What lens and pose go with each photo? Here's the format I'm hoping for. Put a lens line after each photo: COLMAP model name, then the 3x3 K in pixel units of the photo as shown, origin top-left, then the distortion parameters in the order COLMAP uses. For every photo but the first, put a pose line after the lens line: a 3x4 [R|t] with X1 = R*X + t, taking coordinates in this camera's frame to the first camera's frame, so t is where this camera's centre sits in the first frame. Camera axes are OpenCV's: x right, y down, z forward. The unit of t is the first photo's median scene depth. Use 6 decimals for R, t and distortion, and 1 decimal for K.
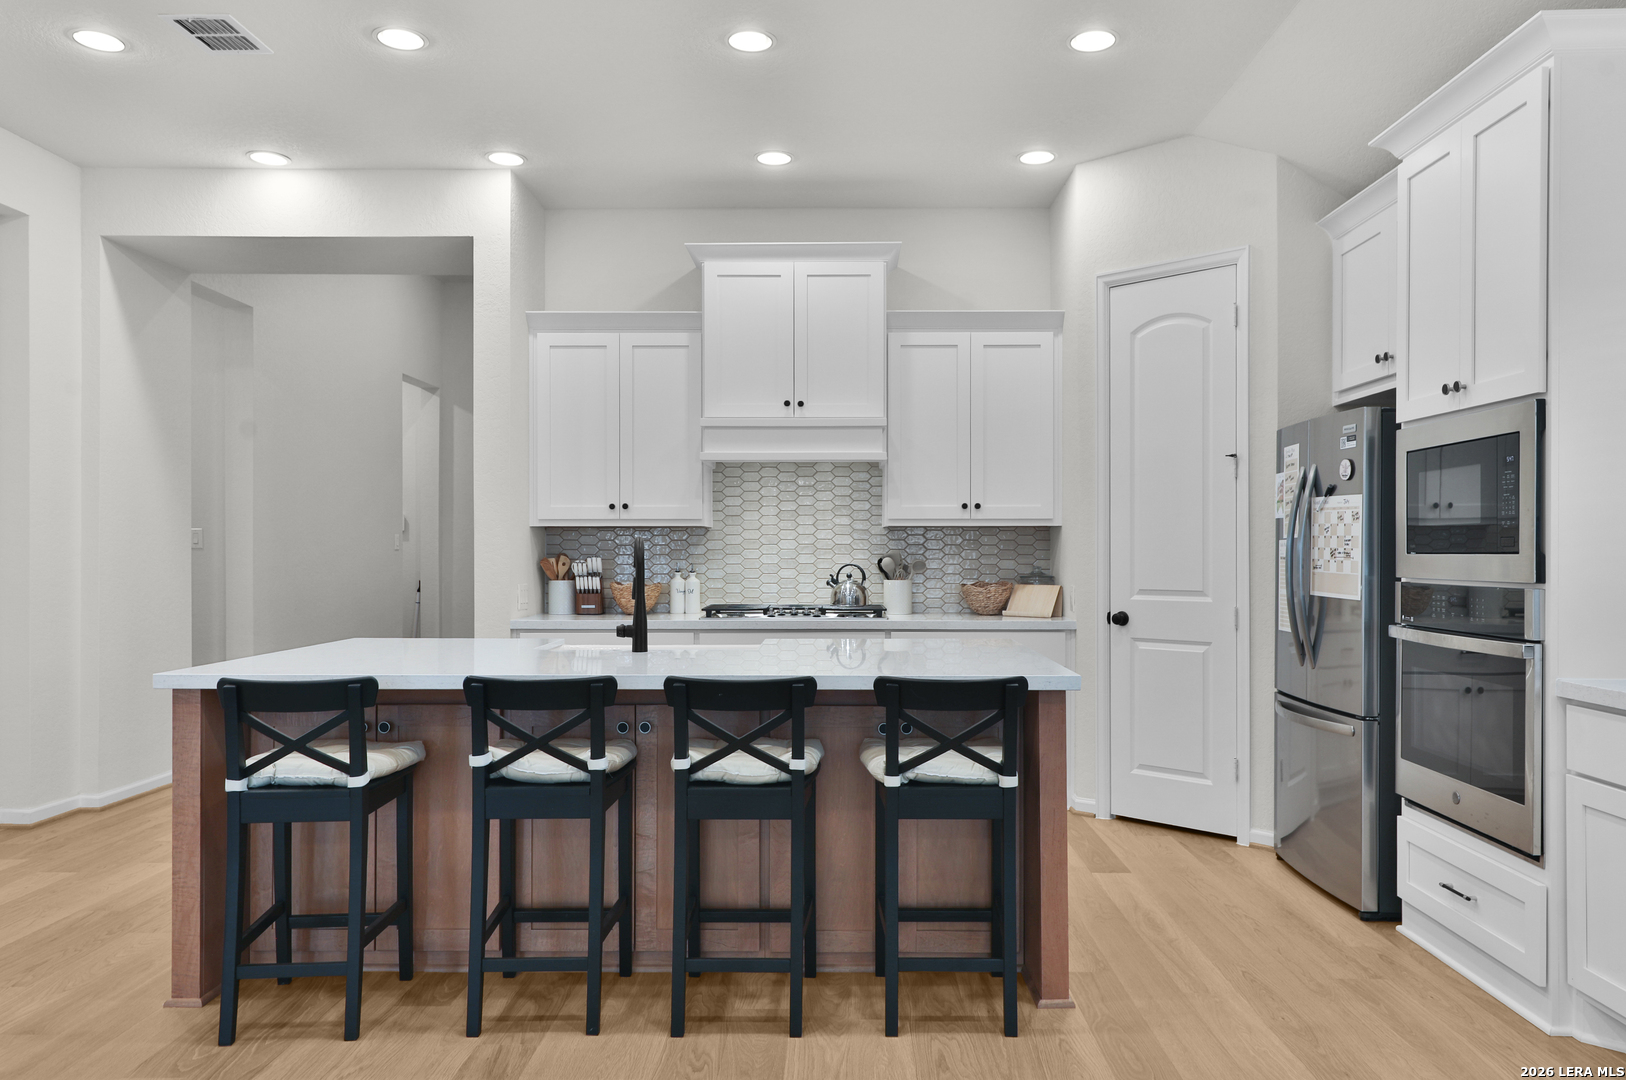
lens RADIAL K [[1166.7, 0, 817.7], [0, 1166.7, 541.4], [0, 0, 1]] dist [0.009043, 0.011051]
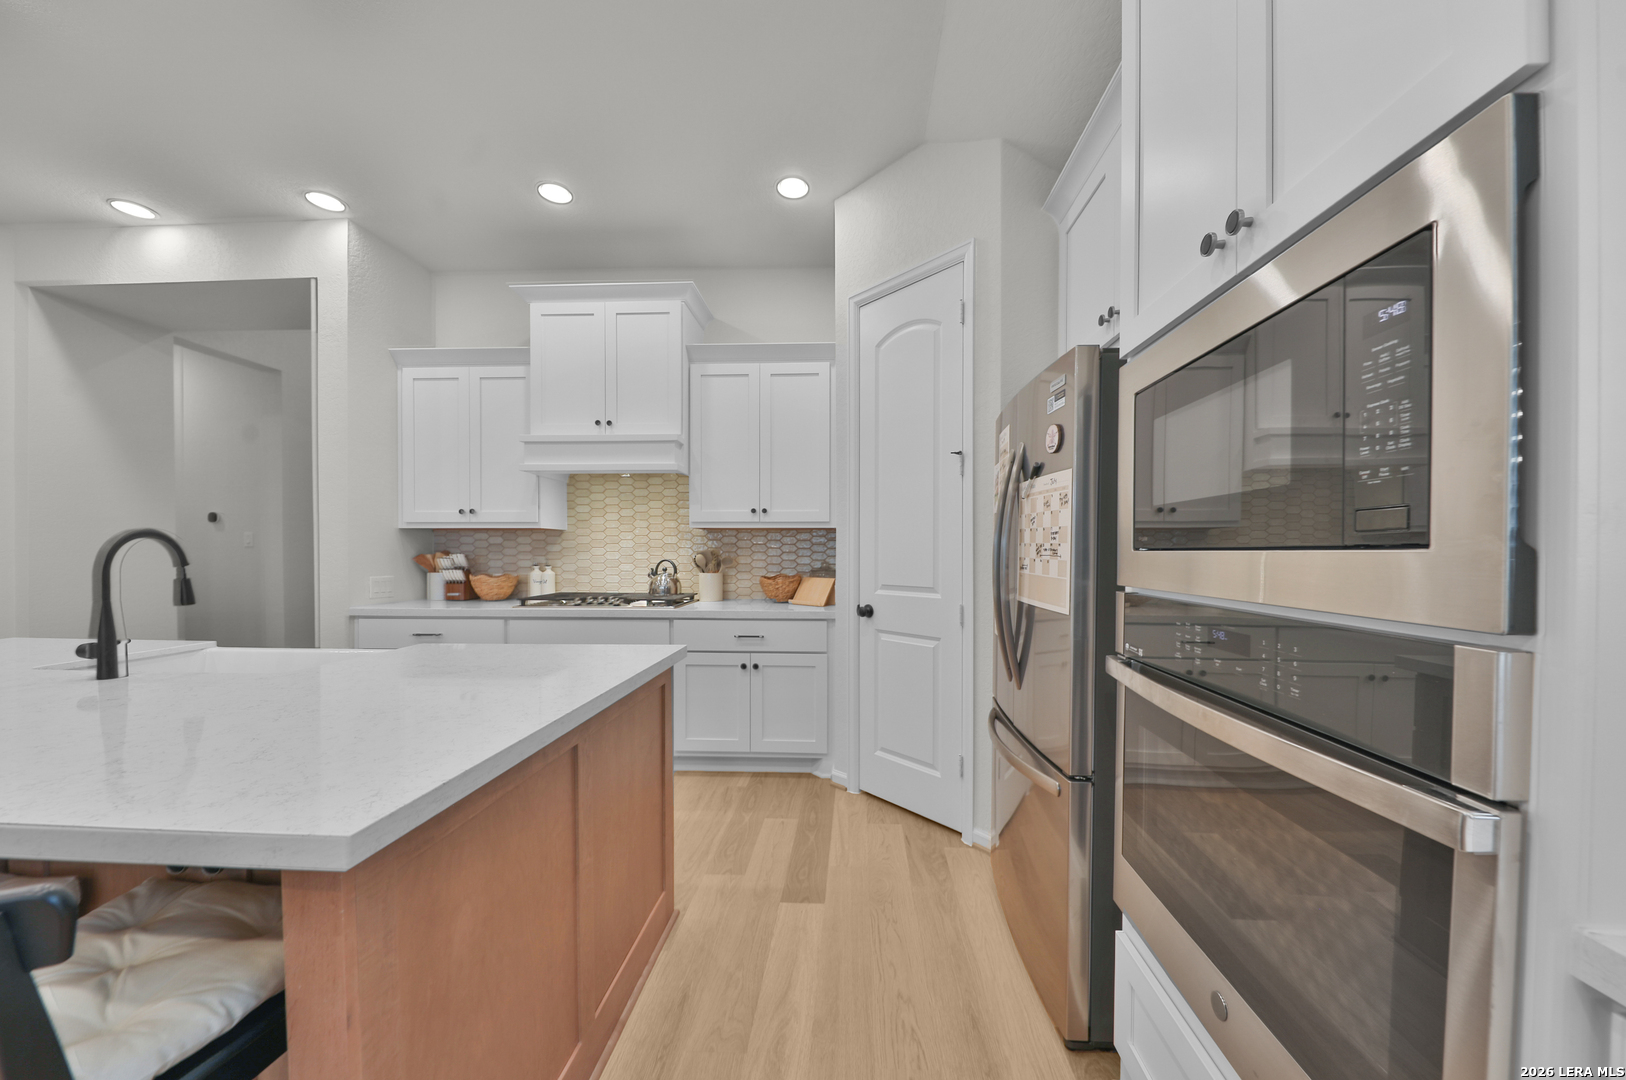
lens RADIAL K [[568.1, 0, 826.2], [0, 568.1, 552.1], [0, 0, 1]] dist [-0.002443, -0.000284]
pose [[0.999437, 0.000499, -0.033543, 0.233633], [-0.000136, 0.999942, 0.010807, 0.005524], [0.033546, -0.010796, 0.999379, 0.462082]]
